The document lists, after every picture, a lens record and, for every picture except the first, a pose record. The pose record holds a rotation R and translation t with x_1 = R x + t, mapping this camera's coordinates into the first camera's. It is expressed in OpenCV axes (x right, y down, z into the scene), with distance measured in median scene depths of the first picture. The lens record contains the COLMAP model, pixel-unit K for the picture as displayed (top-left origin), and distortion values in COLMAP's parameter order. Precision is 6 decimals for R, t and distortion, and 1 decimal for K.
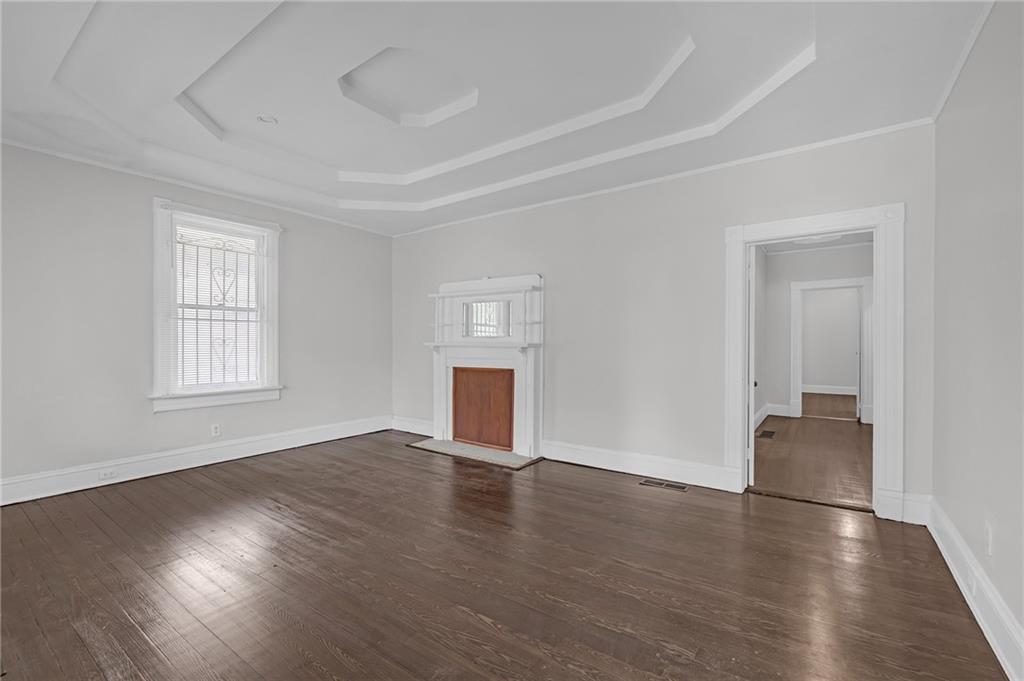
lens RADIAL K [[444.8, 0, 506.4], [0, 444.8, 338.4], [0, 0, 1]] dist [-0.001800, 0.000224]
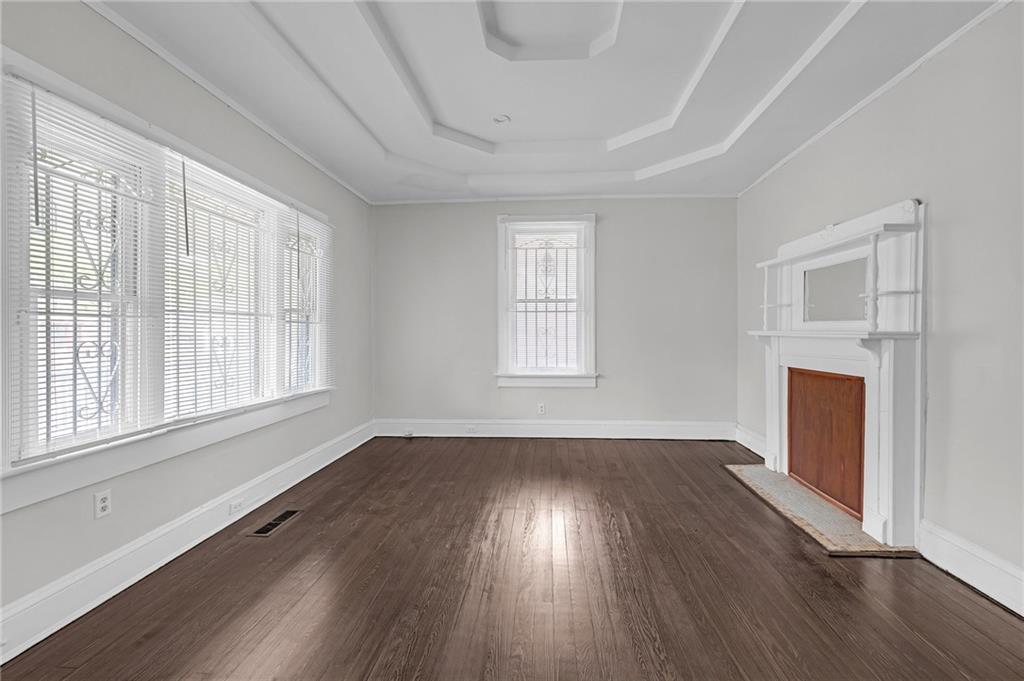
lens RADIAL K [[444.8, 0, 510.3], [0, 444.8, 332.4], [0, 0, 1]] dist [-0.001800, 0.000224]
pose [[0.533752, 0.000032, -0.845641, 0.261418], [0.009059, 0.999942, 0.005755, 0.004282], [0.845593, -0.010732, 0.533721, 0.324767]]
